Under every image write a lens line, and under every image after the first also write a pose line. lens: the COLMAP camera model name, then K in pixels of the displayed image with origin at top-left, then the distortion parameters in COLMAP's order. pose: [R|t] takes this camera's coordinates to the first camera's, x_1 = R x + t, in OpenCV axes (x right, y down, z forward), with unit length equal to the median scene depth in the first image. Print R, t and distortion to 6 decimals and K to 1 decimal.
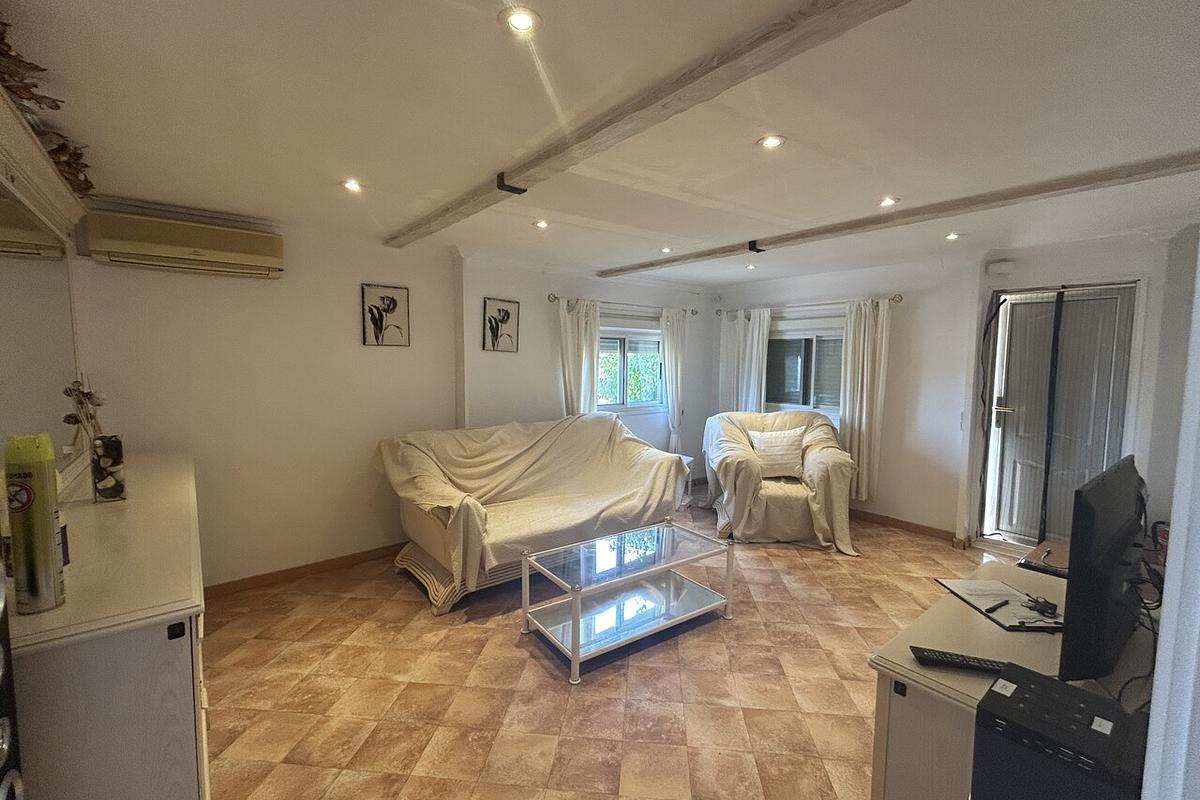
lens RADIAL K [[475.7, 0, 595.7], [0, 475.7, 395.0], [0, 0, 1]] dist [0.000445, 0.000044]
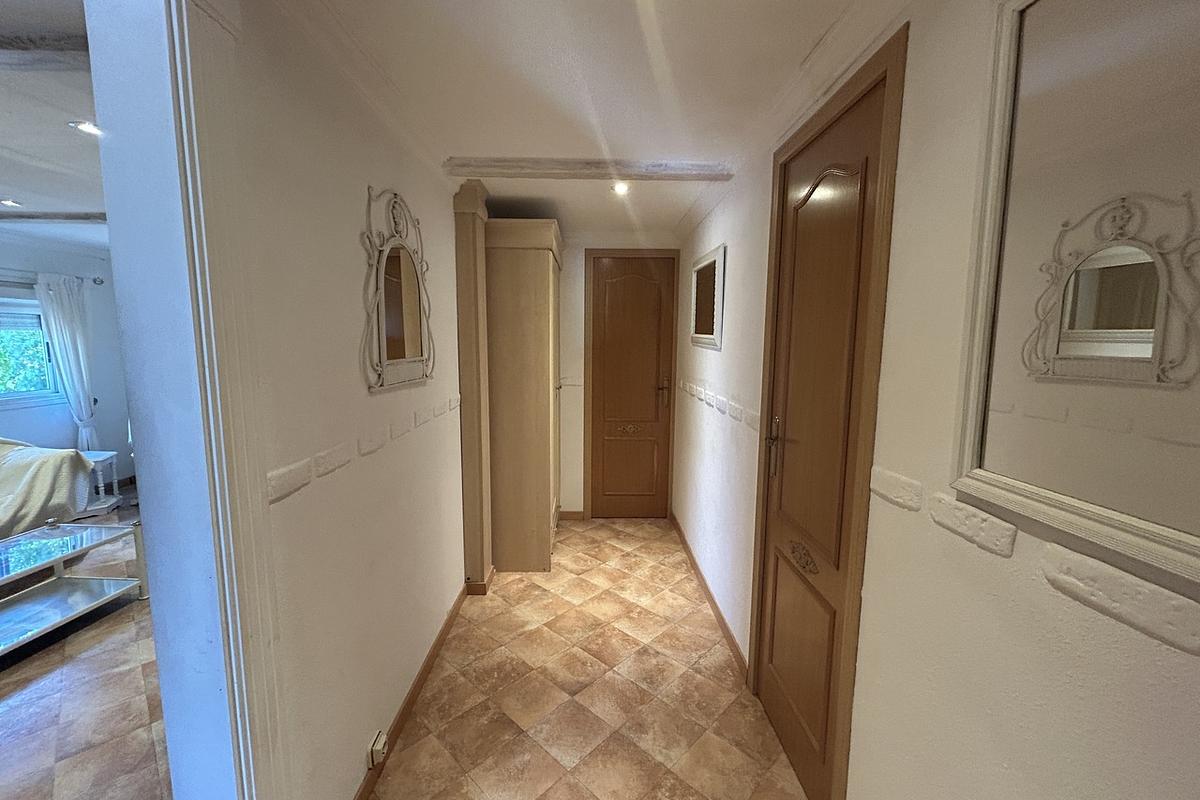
lens RADIAL K [[494.6, 0, 600.0], [0, 494.6, 400.0], [0, 0, 1]] dist [0.000059, 0.000091]
pose [[0.637688, -0.102425, 0.763455, 0.112435], [0.062029, 0.994730, 0.081642, 0.024283], [-0.767793, -0.004706, 0.640680, -0.320055]]
